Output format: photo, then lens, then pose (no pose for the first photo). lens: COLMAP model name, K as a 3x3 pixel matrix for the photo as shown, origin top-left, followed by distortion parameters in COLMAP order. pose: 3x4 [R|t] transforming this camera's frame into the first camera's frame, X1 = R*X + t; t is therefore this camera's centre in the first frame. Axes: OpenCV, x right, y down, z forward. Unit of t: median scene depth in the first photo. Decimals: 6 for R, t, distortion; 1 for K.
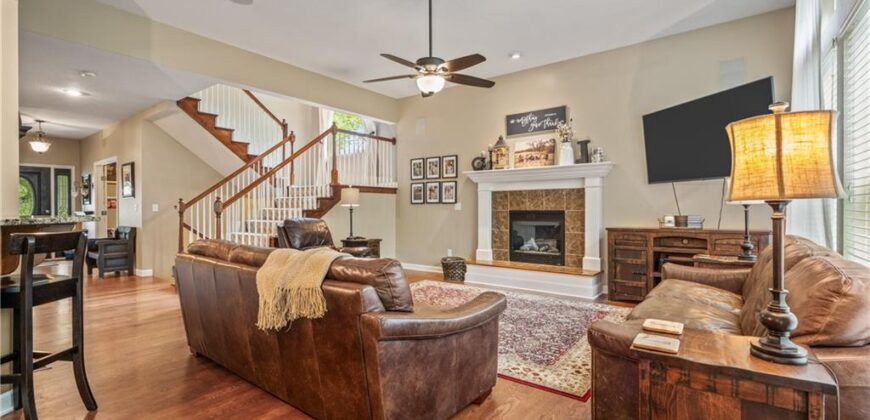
lens RADIAL K [[382.2, 0, 435.0], [0, 382.2, 210.0], [0, 0, 1]] dist [-0.011602, 0.000690]
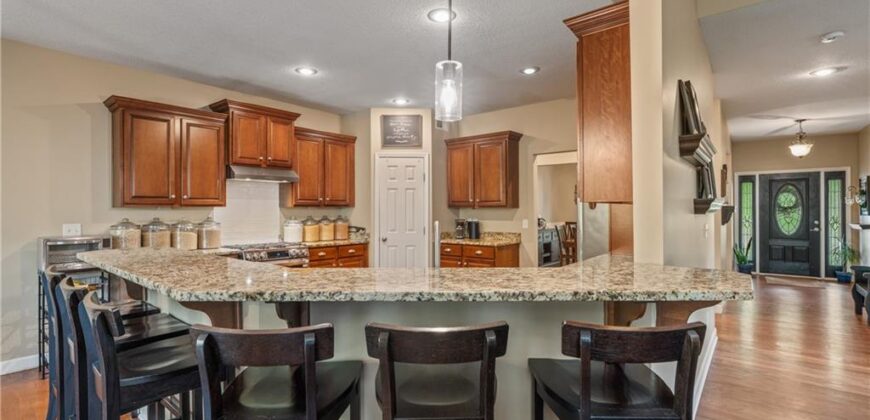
lens RADIAL K [[386.1, 0, 435.0], [0, 386.1, 210.0], [0, 0, 1]] dist [-0.008200, 0.001068]
pose [[-0.051893, 0.004140, -0.998644, -0.102001], [-0.004222, 0.999982, 0.004365, -0.025115], [0.998644, 0.004443, -0.051875, 0.172659]]
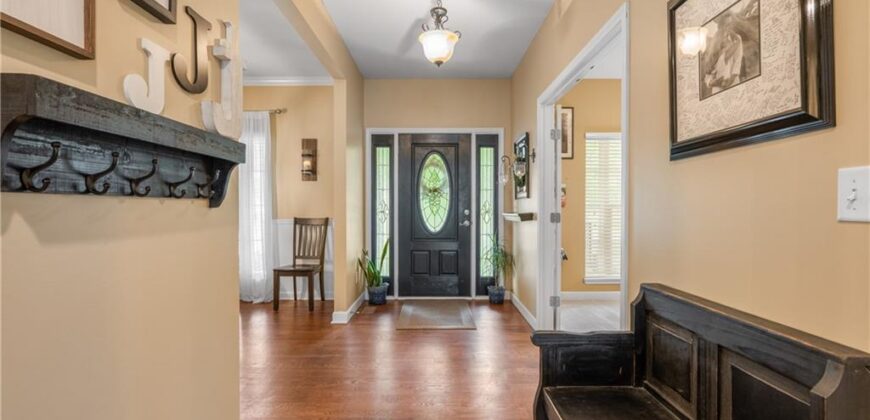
lens RADIAL K [[402.5, 0, 435.0], [0, 402.5, 210.0], [0, 0, 1]] dist [-0.001665, 0.000204]
pose [[0.595582, 0.010493, -0.803226, -0.582326], [-0.010280, 0.999932, 0.005441, -0.001926], [0.803229, 0.005016, 0.595649, 0.615389]]
